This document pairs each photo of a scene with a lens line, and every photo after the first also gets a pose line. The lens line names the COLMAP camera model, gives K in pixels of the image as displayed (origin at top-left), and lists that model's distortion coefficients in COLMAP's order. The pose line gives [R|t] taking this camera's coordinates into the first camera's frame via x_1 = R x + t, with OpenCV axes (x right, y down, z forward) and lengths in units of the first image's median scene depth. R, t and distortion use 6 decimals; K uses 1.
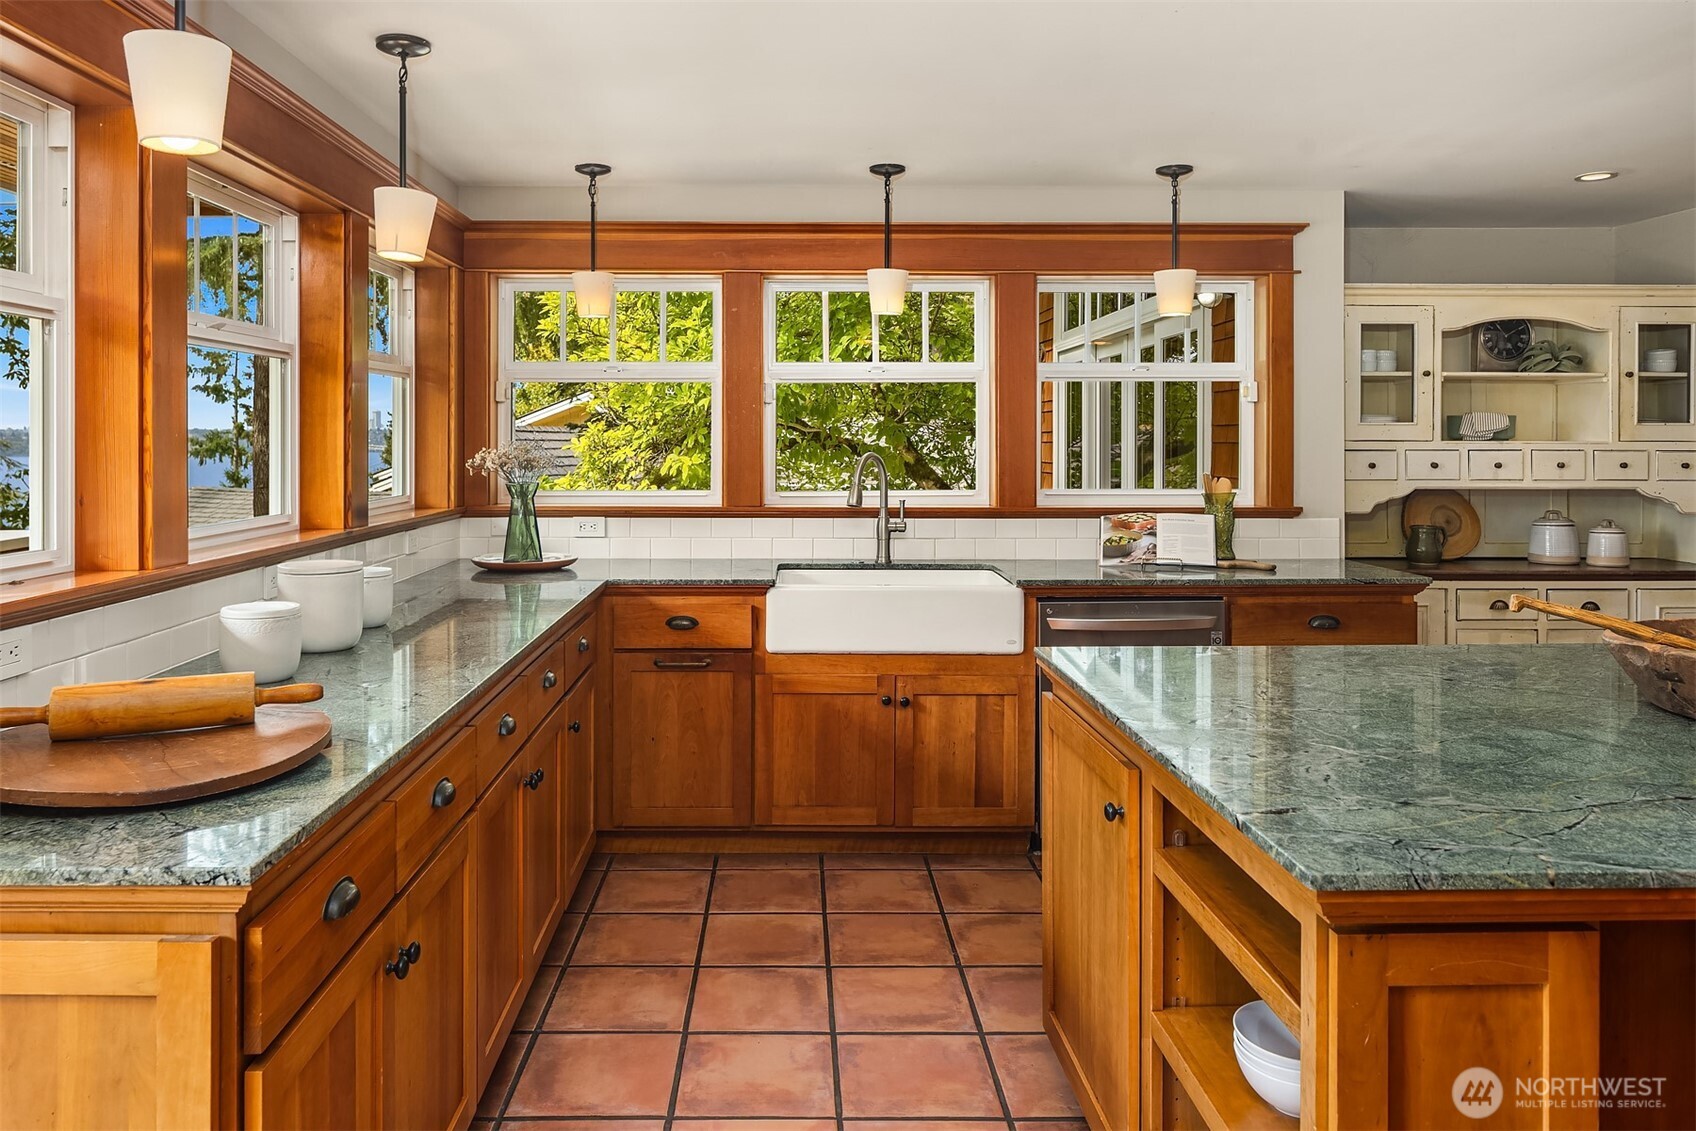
lens RADIAL K [[1189.4, 0, 795.2], [0, 1189.4, 455.6], [0, 0, 1]] dist [-0.009024, -0.002806]
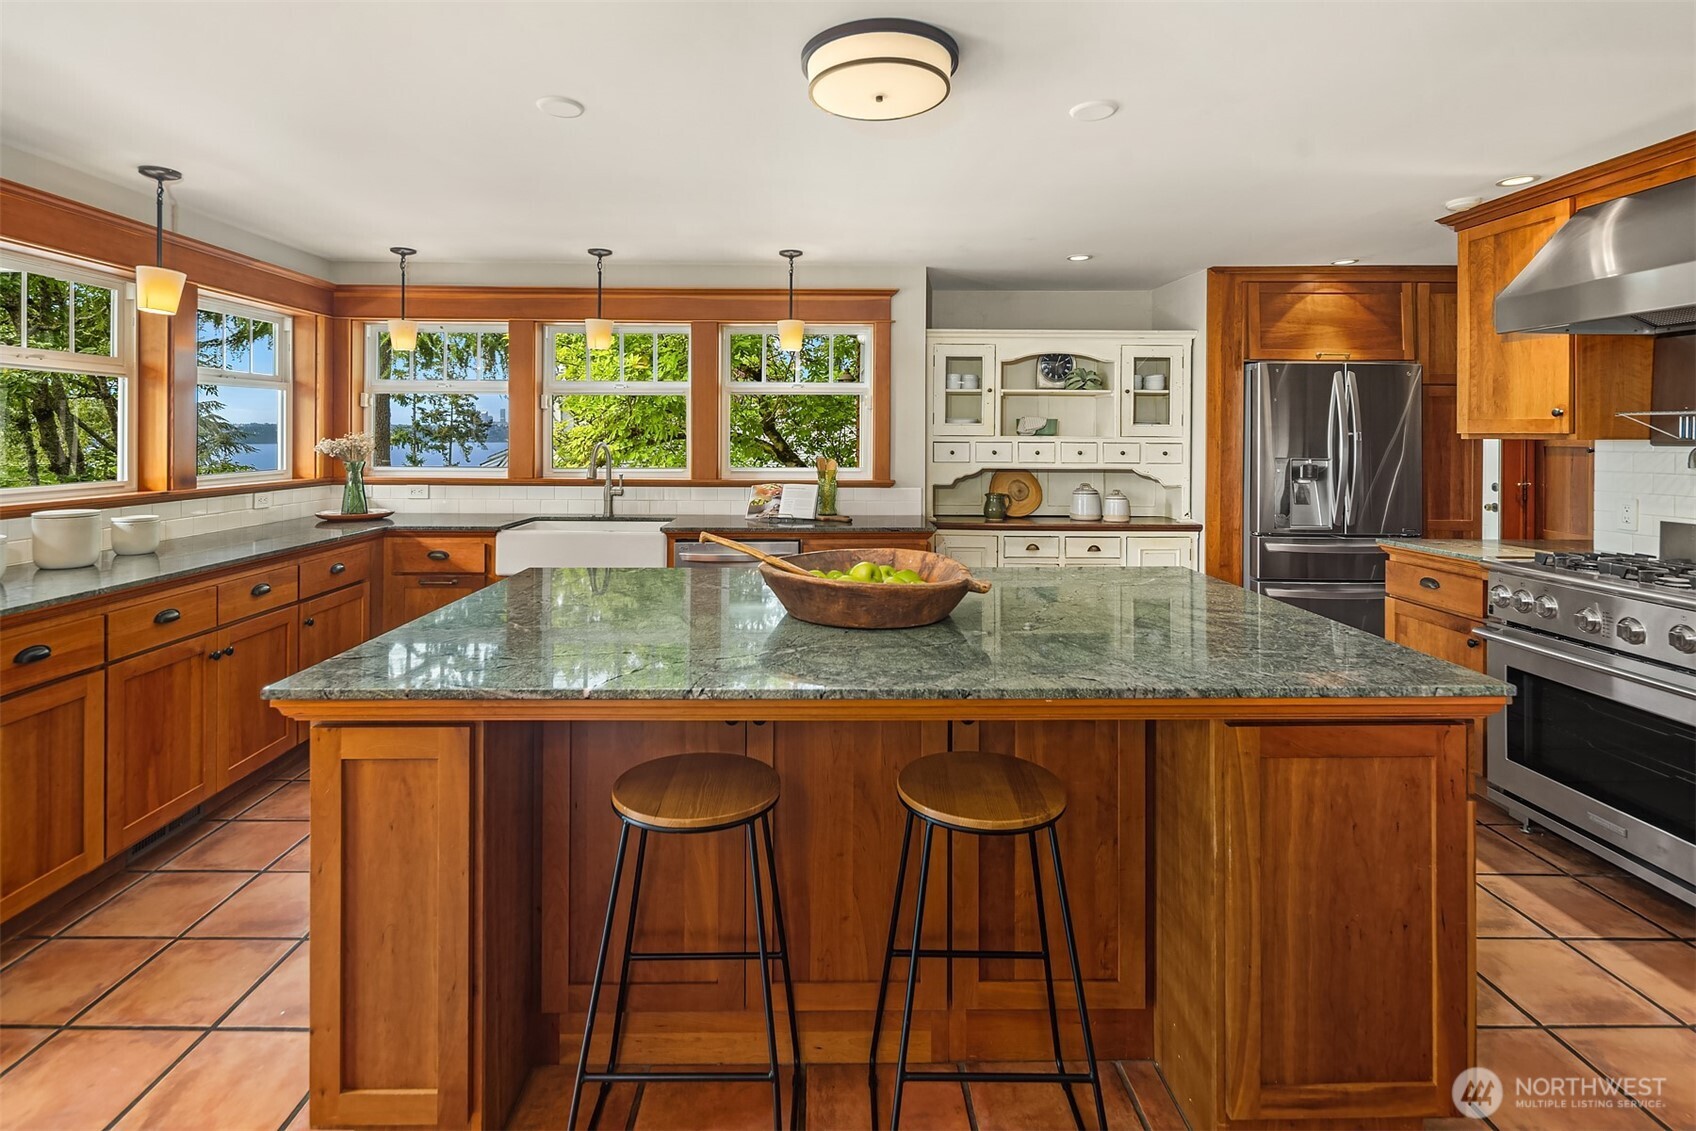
lens RADIAL K [[847.5, 0, 821.3], [0, 847.5, 439.6], [0, 0, 1]] dist [0.000438, -0.000304]
pose [[0.999988, 0.003914, -0.003047, 0.353765], [-0.003937, 0.999964, -0.007539, 0.001077], [0.003018, 0.007551, 0.999967, -0.059479]]
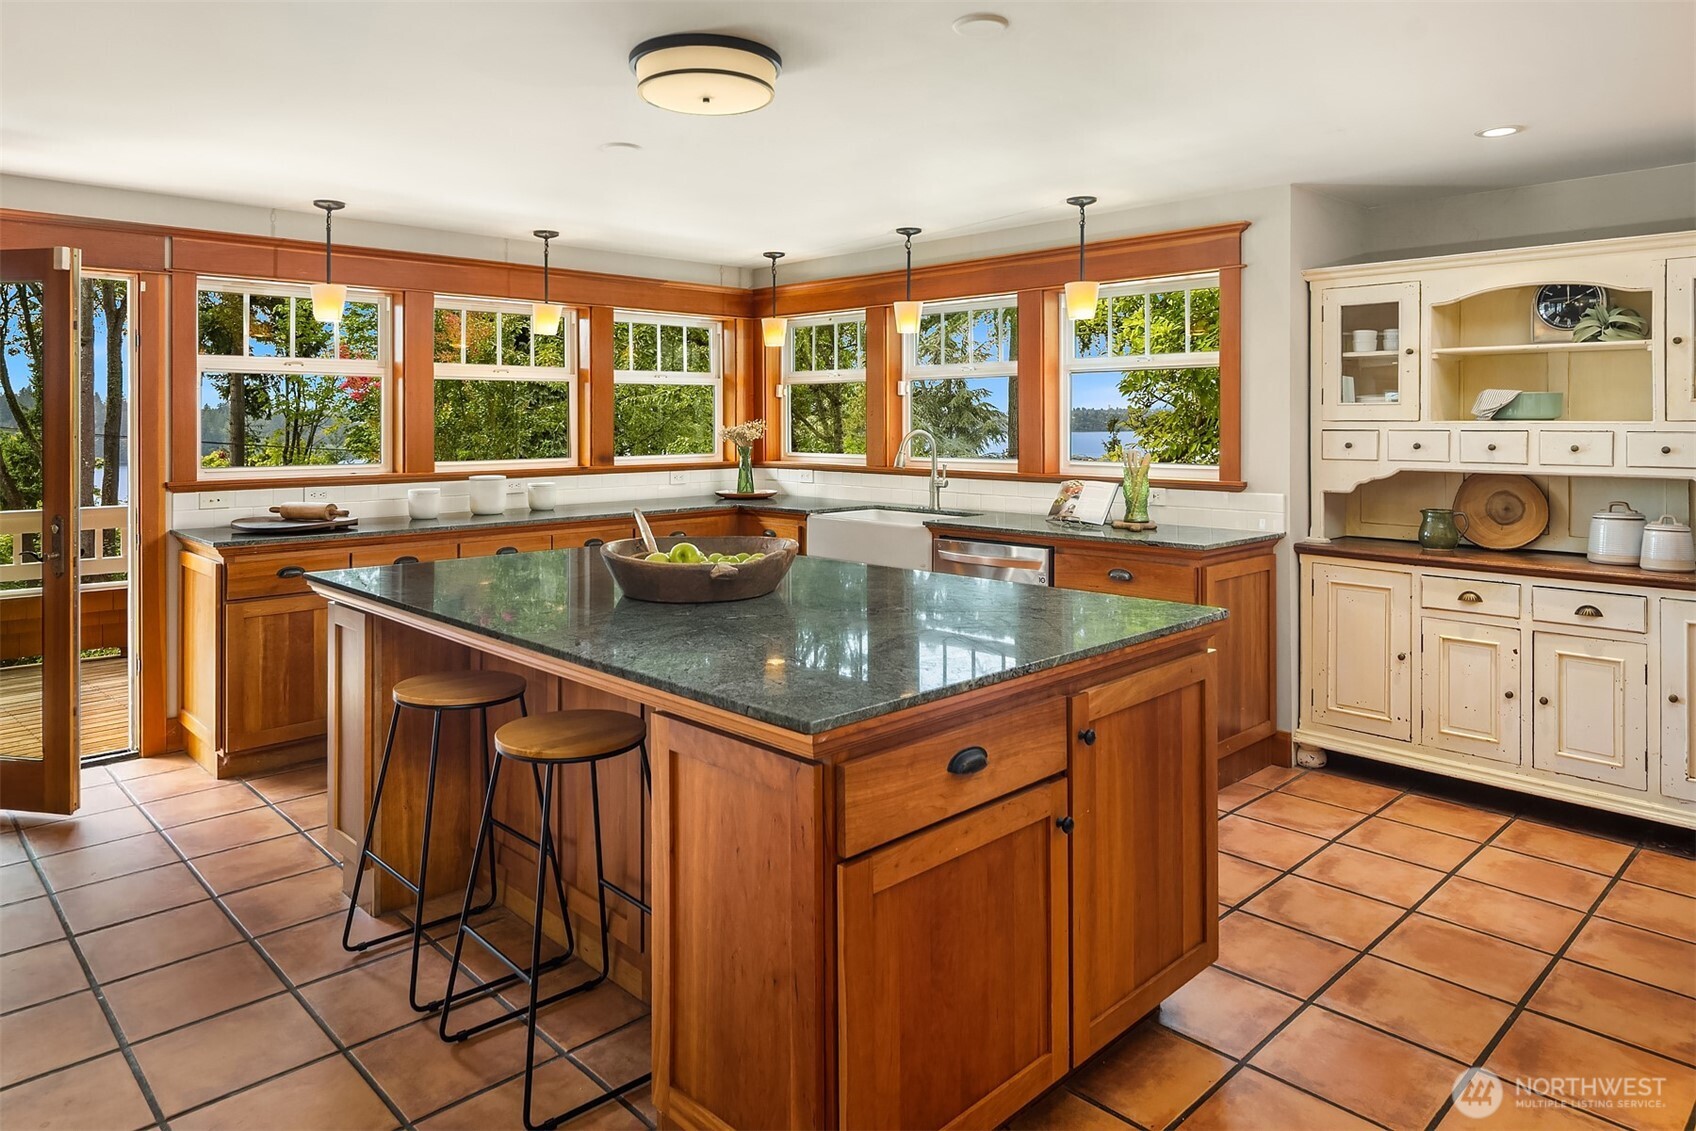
lens RADIAL K [[1058.4, 0, 780.4], [0, 1058.4, 422.8], [0, 0, 1]] dist [-0.002317, -0.000082]
pose [[0.664655, -0.000146, -0.747151, 0.907365], [-0.007543, 0.999948, -0.006906, -0.001069], [0.747113, 0.010225, 0.664619, 0.042618]]
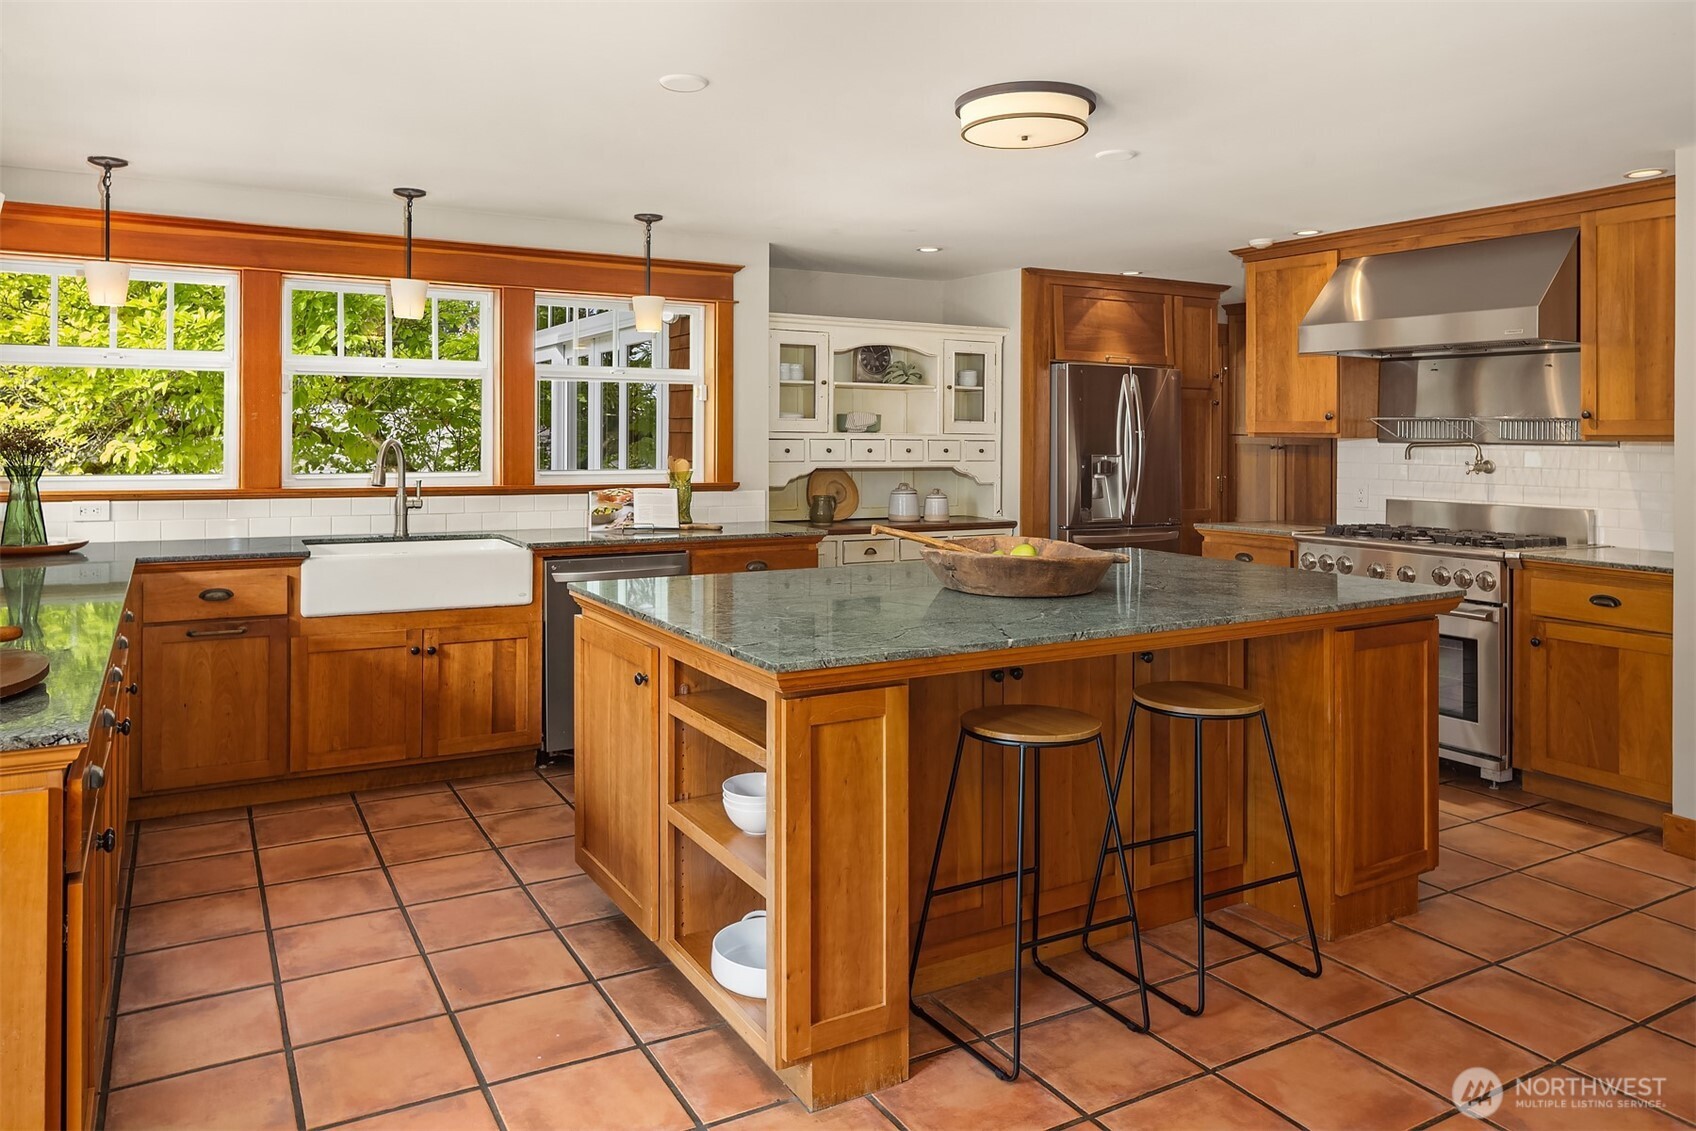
lens RADIAL K [[1167.1, 0, 847.0], [0, 1167.1, 436.3], [0, 0, 1]] dist [-0.008607, -0.001966]
pose [[0.871750, 0.006204, 0.489911, -0.103872], [-0.002452, 0.999963, -0.008300, 0.003308], [-0.489944, 0.006035, 0.871733, -0.186205]]
